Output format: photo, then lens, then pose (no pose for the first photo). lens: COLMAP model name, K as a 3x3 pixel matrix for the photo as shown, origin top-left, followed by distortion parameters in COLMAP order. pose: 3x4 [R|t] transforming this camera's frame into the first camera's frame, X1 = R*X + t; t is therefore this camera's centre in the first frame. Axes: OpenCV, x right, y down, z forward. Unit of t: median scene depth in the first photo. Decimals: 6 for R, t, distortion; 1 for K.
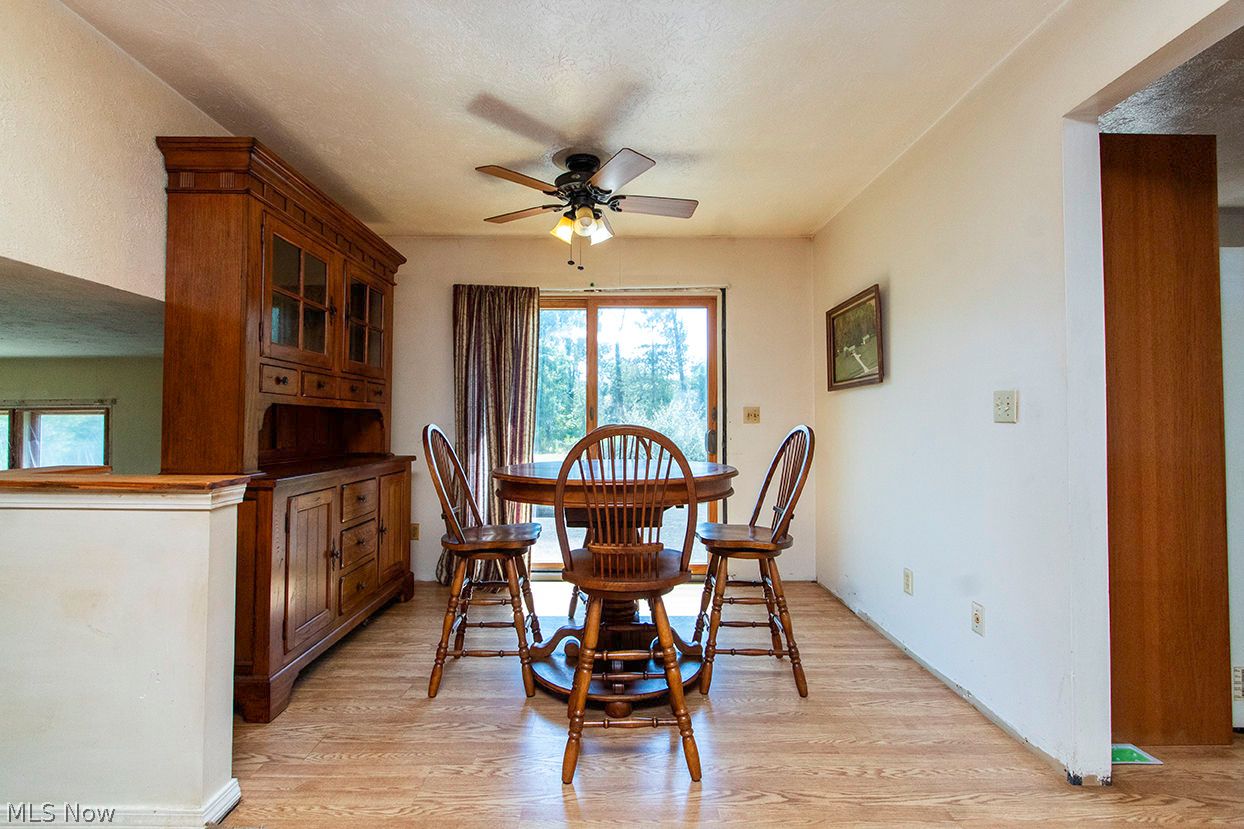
lens RADIAL K [[587.1, 0, 616.6], [0, 587.1, 404.6], [0, 0, 1]] dist [0.001085, 0.000298]
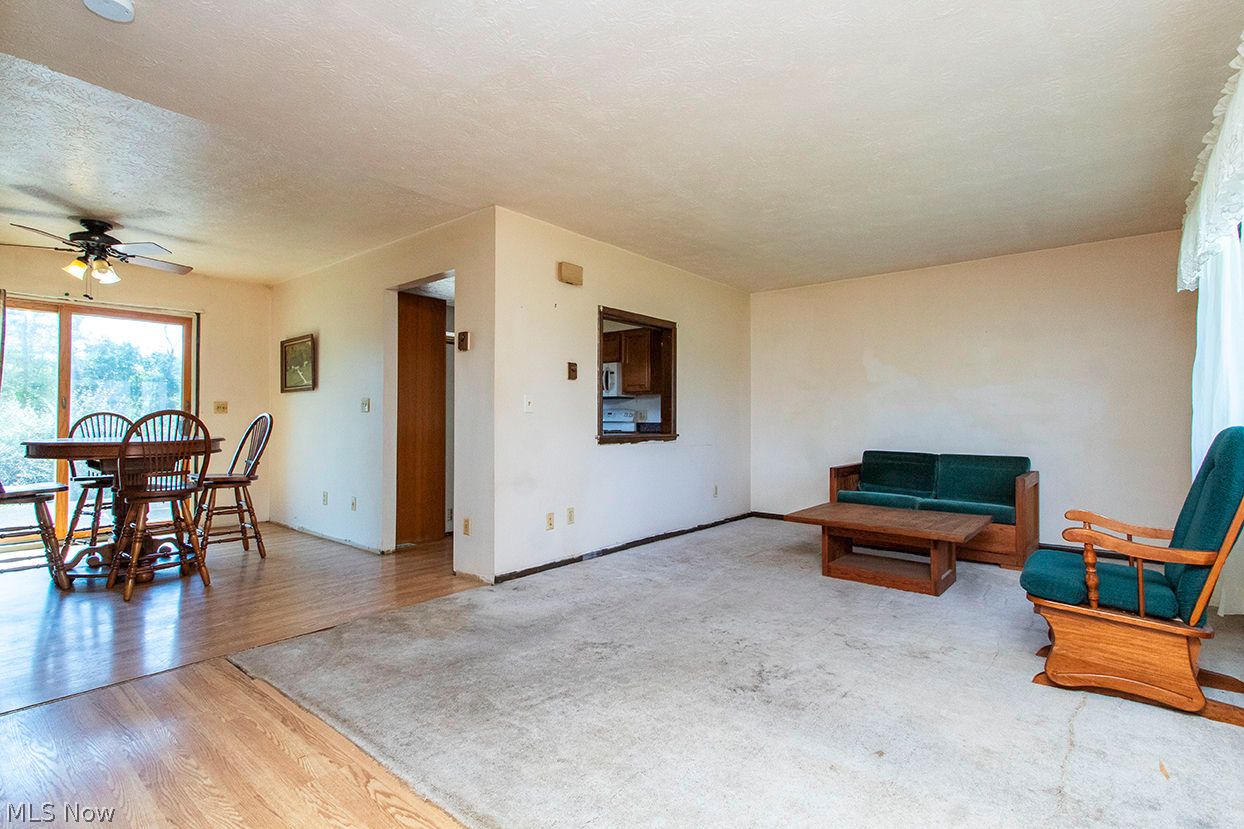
lens RADIAL K [[593.7, 0, 606.4], [0, 593.7, 412.0], [0, 0, 1]] dist [0.001197, -0.000110]
pose [[0.657982, 0.013503, 0.752912, -0.306914], [-0.027549, 0.999602, 0.006148, -0.007376], [-0.752529, -0.024787, 0.658092, -0.825209]]
